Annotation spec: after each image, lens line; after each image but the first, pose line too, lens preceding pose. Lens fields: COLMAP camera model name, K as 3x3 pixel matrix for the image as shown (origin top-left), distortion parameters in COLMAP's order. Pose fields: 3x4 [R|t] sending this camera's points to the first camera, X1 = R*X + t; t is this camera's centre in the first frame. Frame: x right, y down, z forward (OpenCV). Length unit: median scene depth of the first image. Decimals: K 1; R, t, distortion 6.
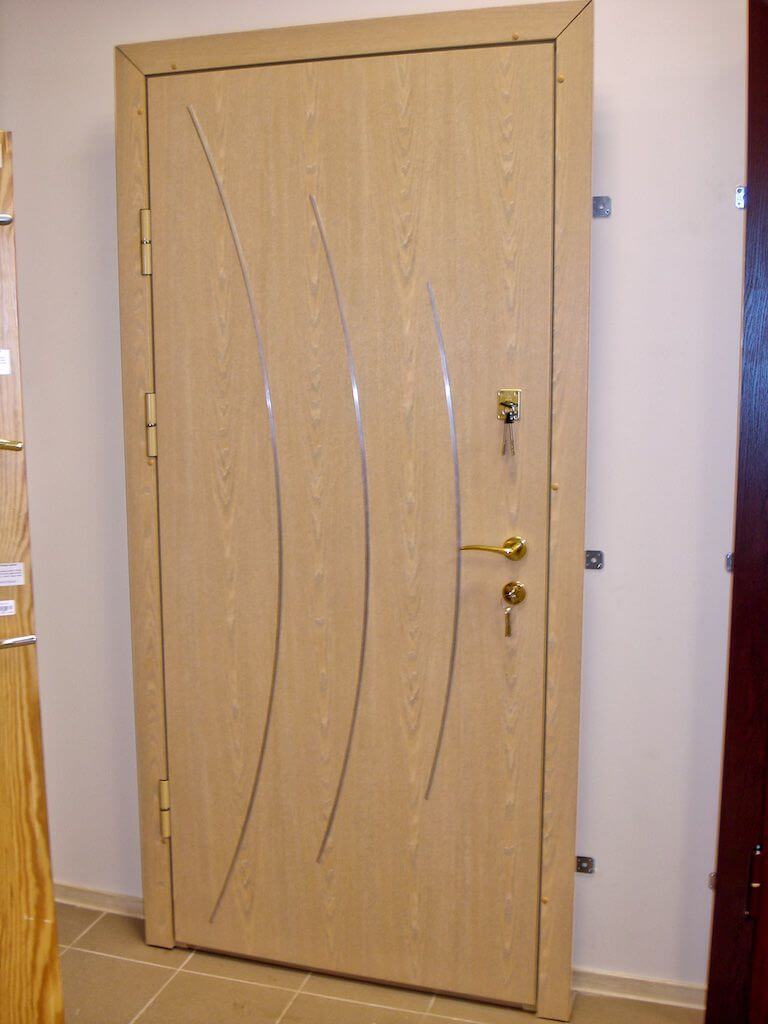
lens RADIAL K [[1131.4, 0, 377.9], [0, 1131.4, 509.0], [0, 0, 1]] dist [-0.107326, 0.000000]
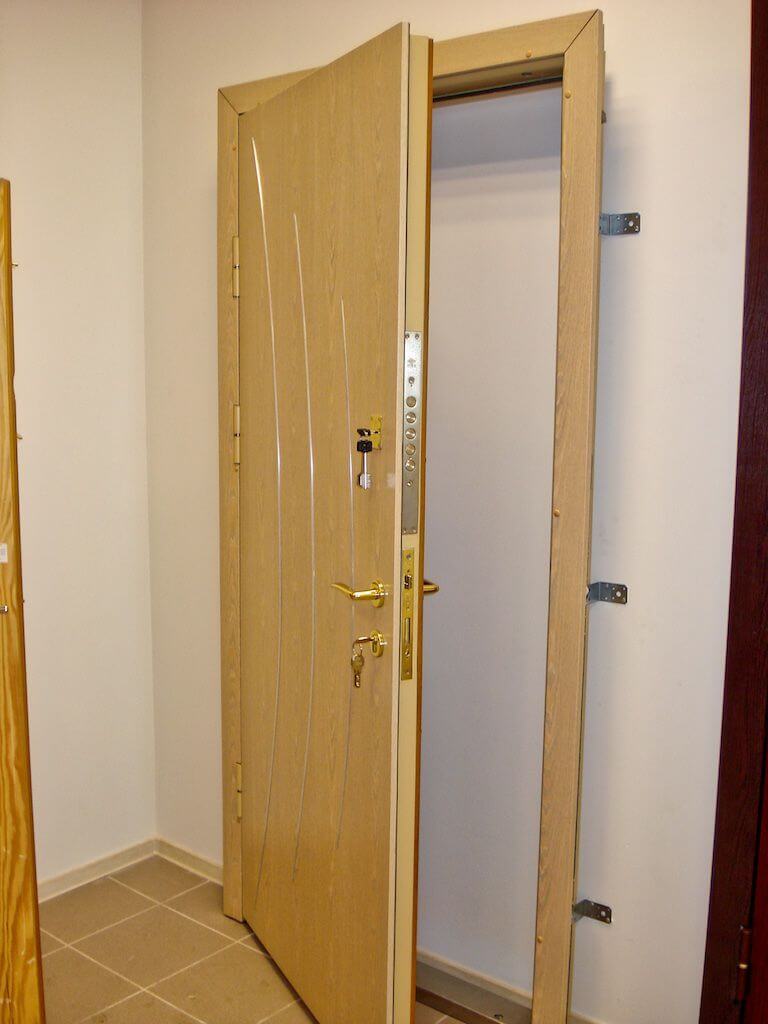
lens RADIAL K [[1131.4, 0, 381.0], [0, 1131.4, 510.8], [0, 0, 1]] dist [-0.107326, 0.000000]
pose [[0.927840, 0.064183, -0.367414, 0.364337], [-0.070458, 0.997508, -0.003676, -0.007410], [0.366263, 0.029298, 0.930050, 0.041557]]
